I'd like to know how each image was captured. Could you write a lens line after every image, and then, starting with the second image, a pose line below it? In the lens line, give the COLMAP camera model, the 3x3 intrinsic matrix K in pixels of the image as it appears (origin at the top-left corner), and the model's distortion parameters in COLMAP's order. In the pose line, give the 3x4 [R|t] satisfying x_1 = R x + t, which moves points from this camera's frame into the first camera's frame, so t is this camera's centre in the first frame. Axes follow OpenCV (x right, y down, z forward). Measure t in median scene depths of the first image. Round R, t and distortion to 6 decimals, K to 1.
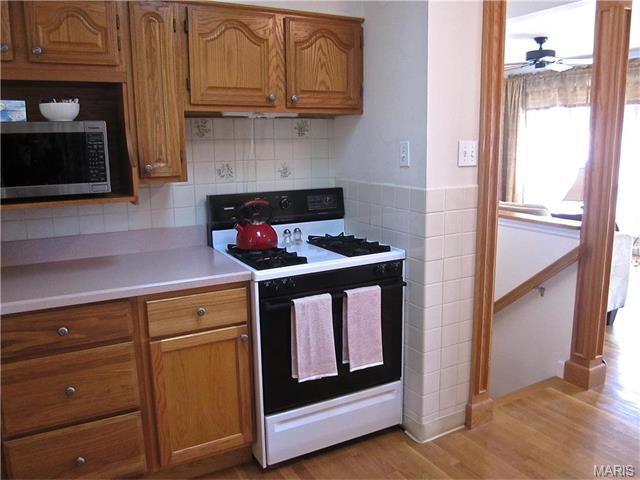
lens RADIAL K [[529.5, 0, 320.0], [0, 529.5, 240.0], [0, 0, 1]] dist [-0.055829, 0.009852]
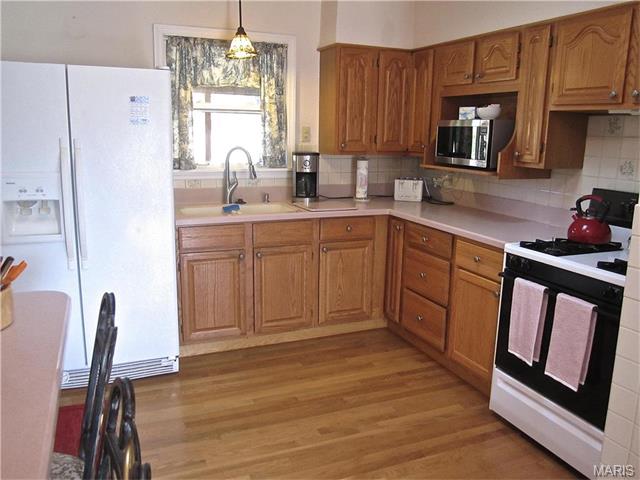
lens RADIAL K [[529.5, 0, 320.0], [0, 529.5, 240.0], [0, 0, 1]] dist [-0.055829, 0.009852]
pose [[-0.102670, 0.212456, -0.971762, 1.012108], [-0.201160, 0.952305, 0.229455, -0.128315], [0.974163, 0.219037, -0.055036, 0.603039]]
